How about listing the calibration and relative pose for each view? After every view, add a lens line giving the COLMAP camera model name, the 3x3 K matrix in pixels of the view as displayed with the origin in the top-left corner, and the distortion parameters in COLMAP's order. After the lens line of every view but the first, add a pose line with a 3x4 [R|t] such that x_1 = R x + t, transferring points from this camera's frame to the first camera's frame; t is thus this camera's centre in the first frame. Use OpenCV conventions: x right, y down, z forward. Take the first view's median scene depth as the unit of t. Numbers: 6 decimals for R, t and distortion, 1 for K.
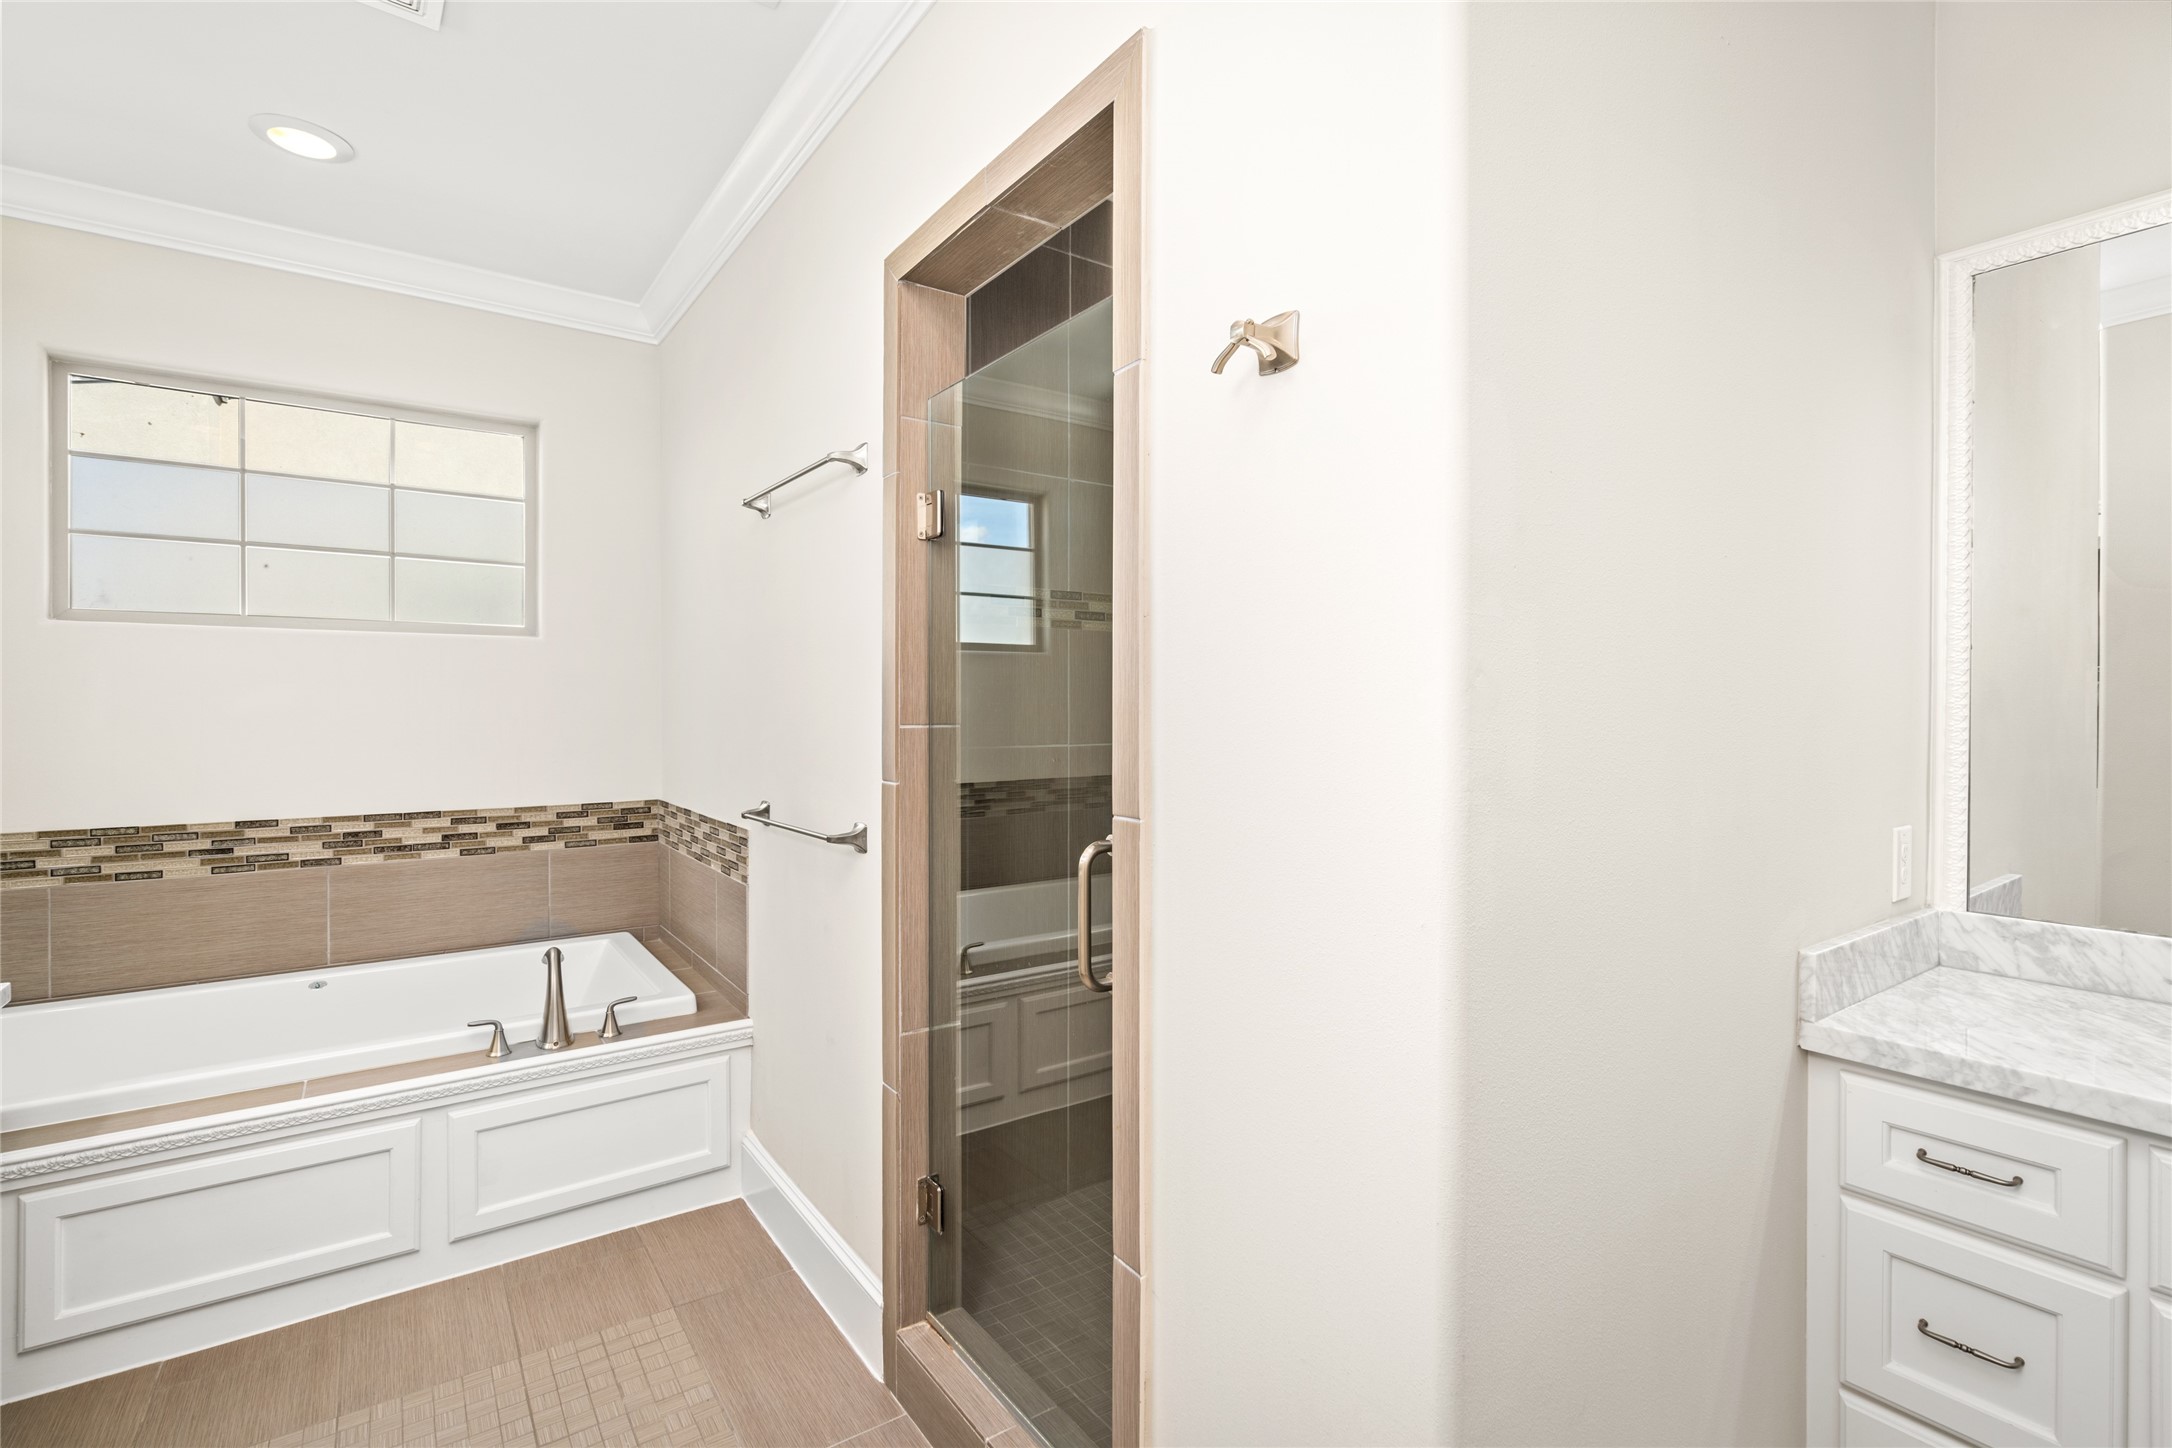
lens RADIAL K [[986.8, 0, 1078.4], [0, 986.8, 714.3], [0, 0, 1]] dist [-0.002003, 0.000746]
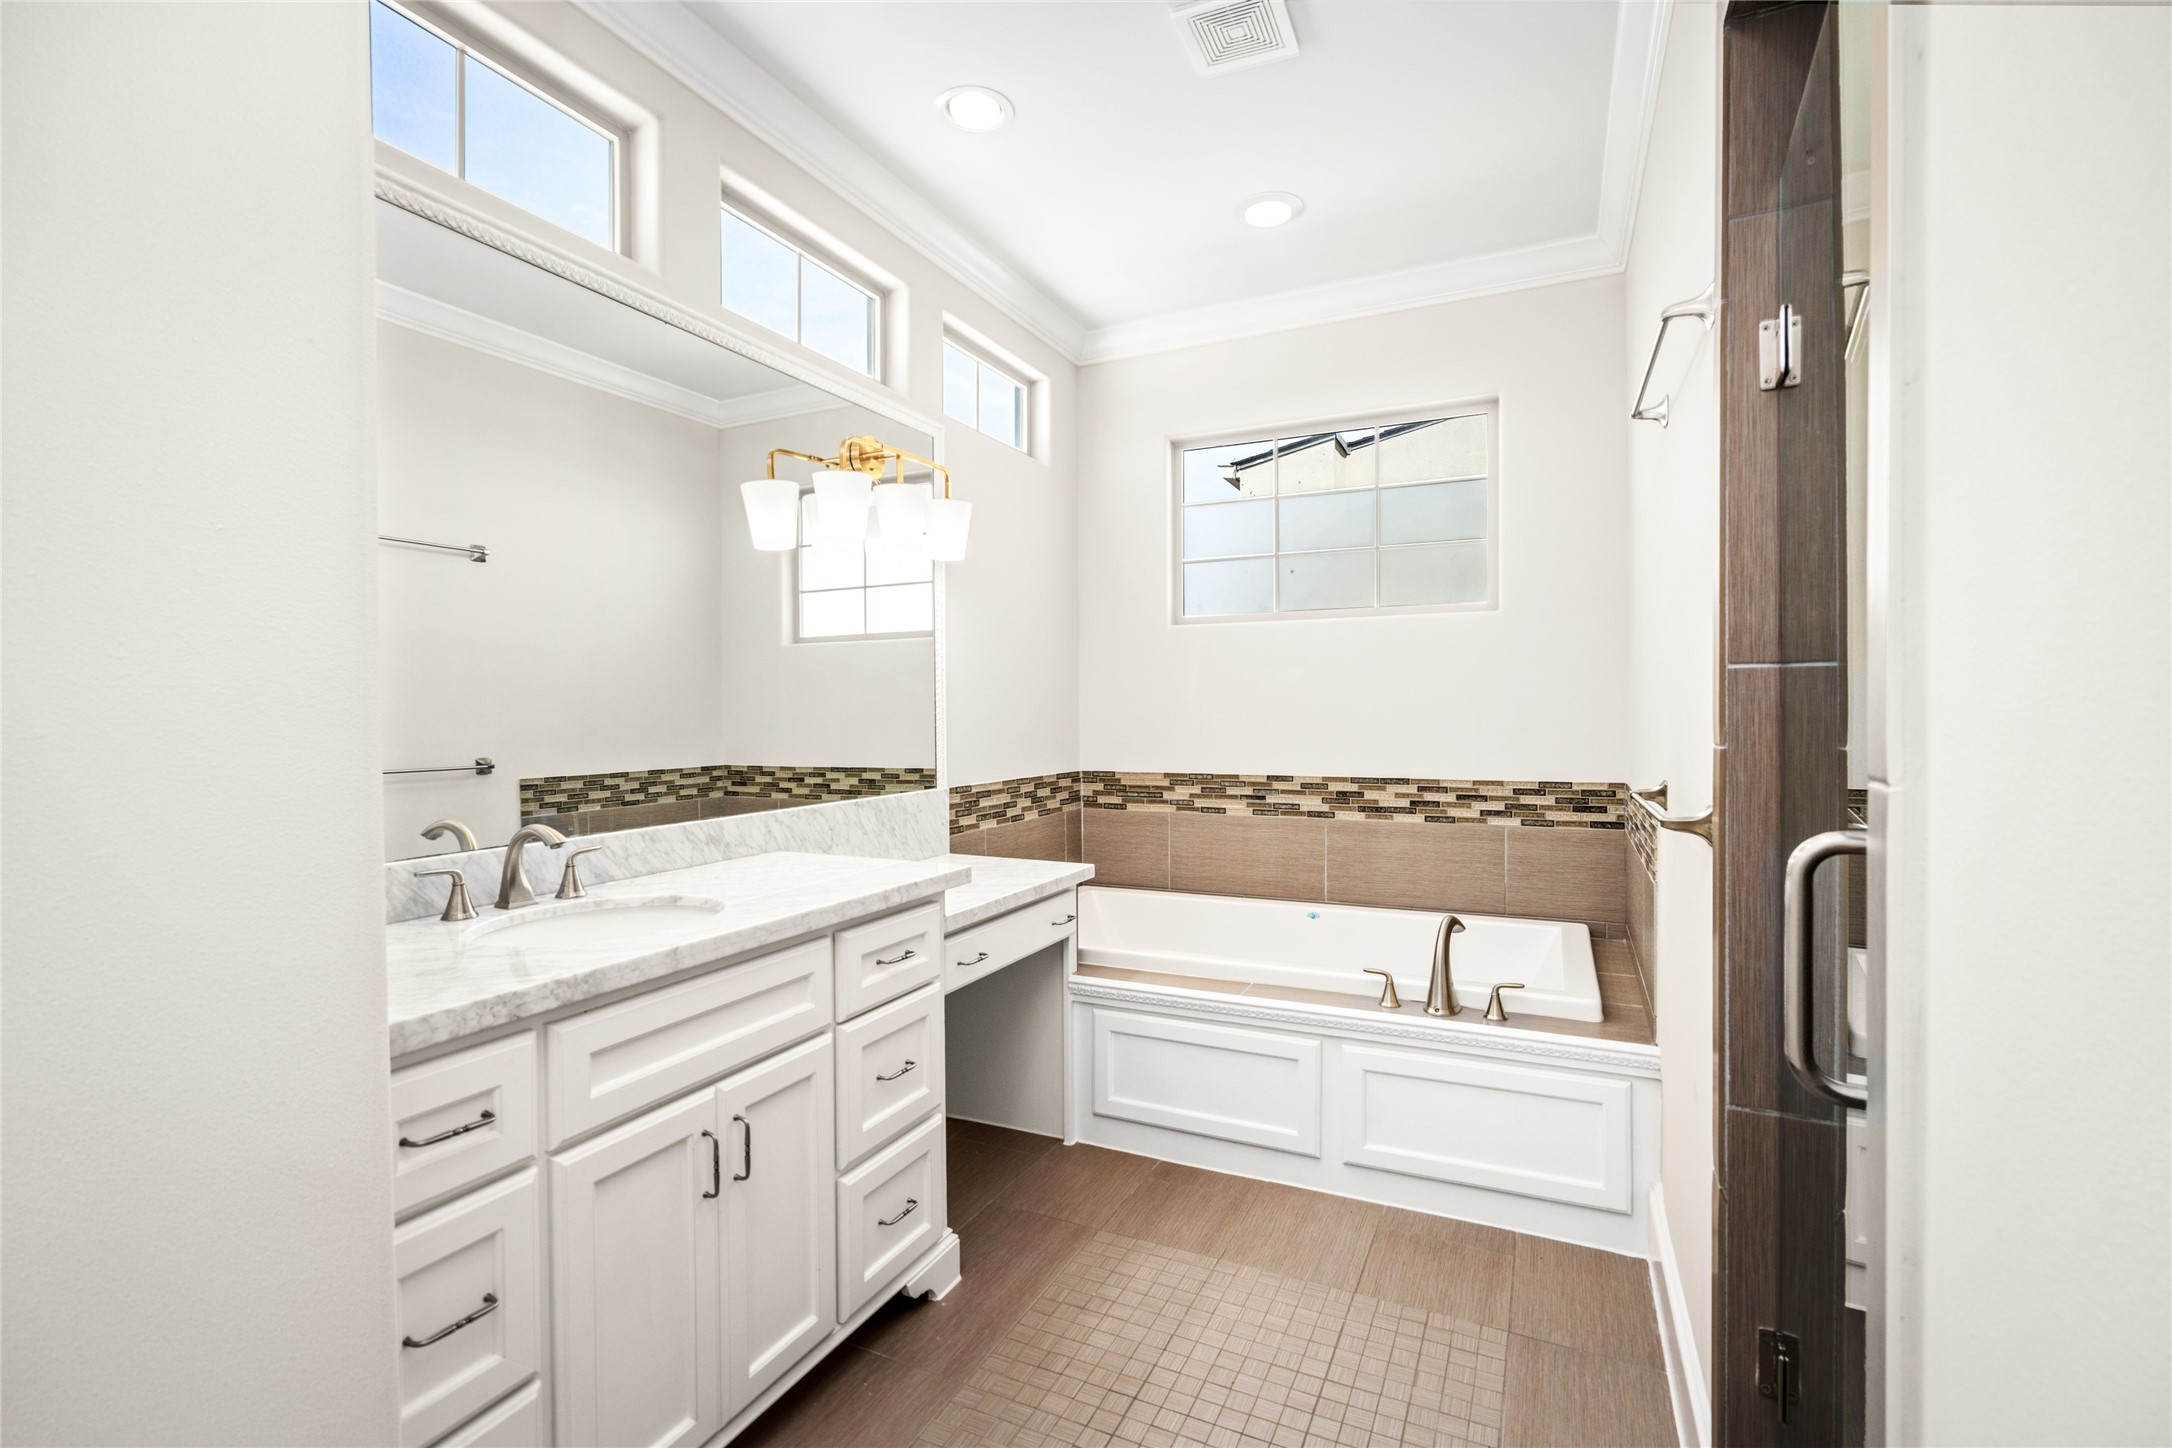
lens RADIAL K [[986.8, 0, 1085.8], [0, 986.8, 720.8], [0, 0, 1]] dist [-0.002003, 0.000746]
pose [[0.484713, 0.003990, -0.874664, 0.153952], [0.000303, 0.999989, 0.004729, 0.034613], [0.874673, -0.002558, 0.484706, 0.192034]]
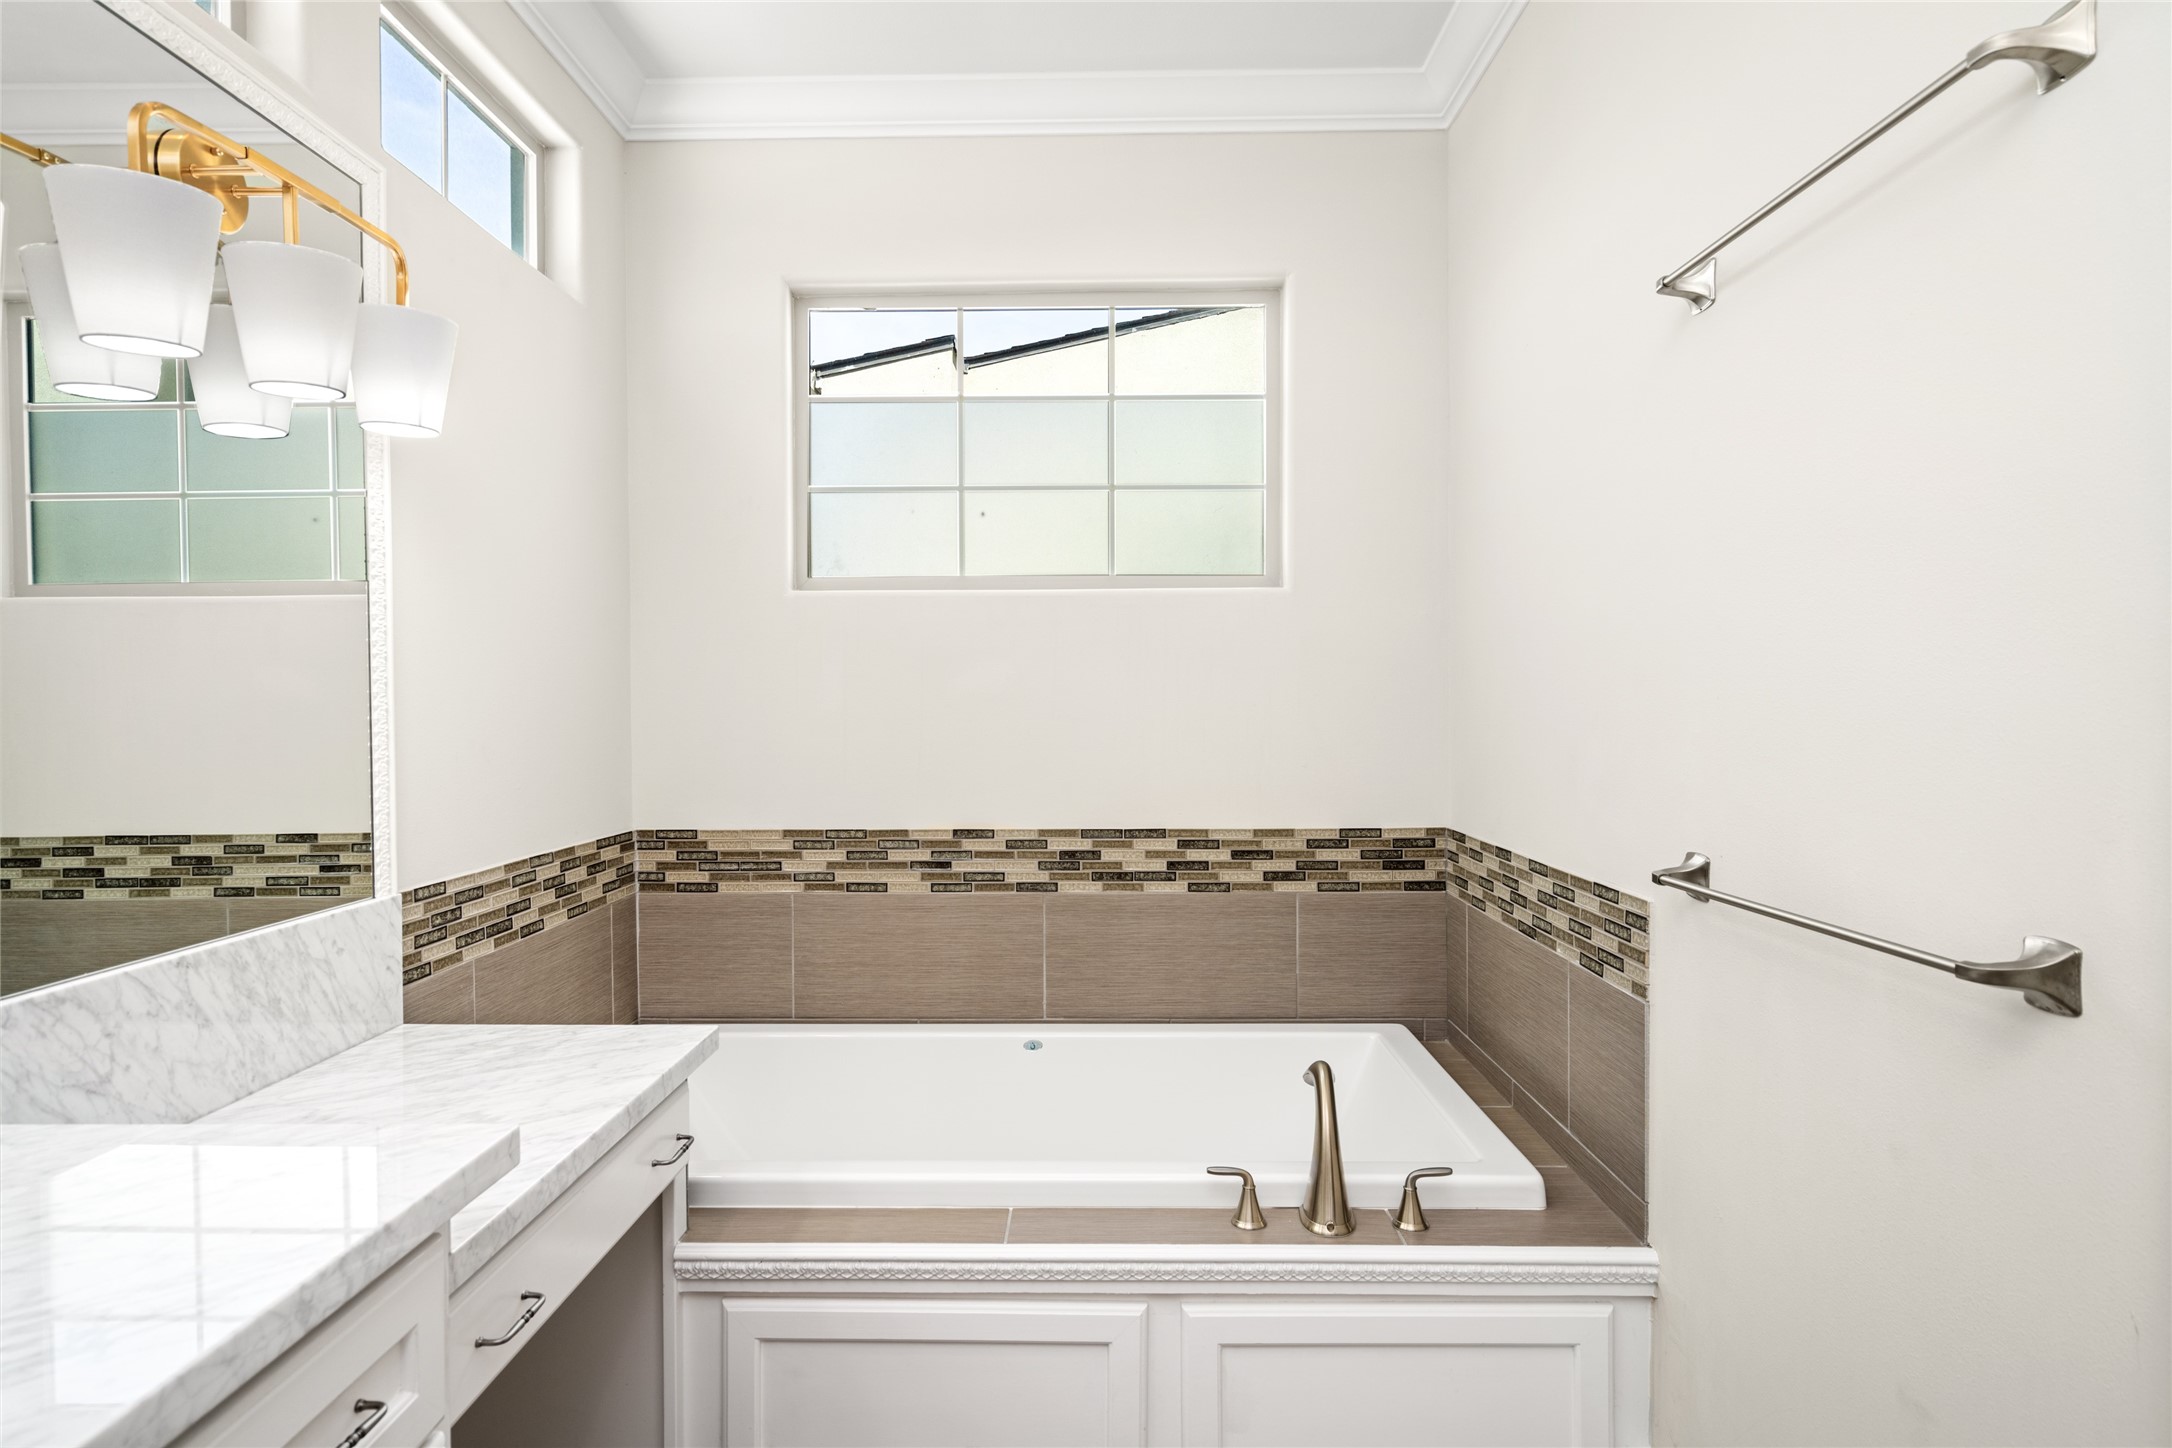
lens RADIAL K [[1203.8, 0, 1071.3], [0, 1203.8, 722.0], [0, 0, 1]] dist [0.003952, 0.001436]
pose [[0.800928, 0.005020, -0.598740, -0.195111], [0.000313, 0.999961, 0.008802, 0.012162], [0.598761, -0.007237, 0.800895, 0.281157]]
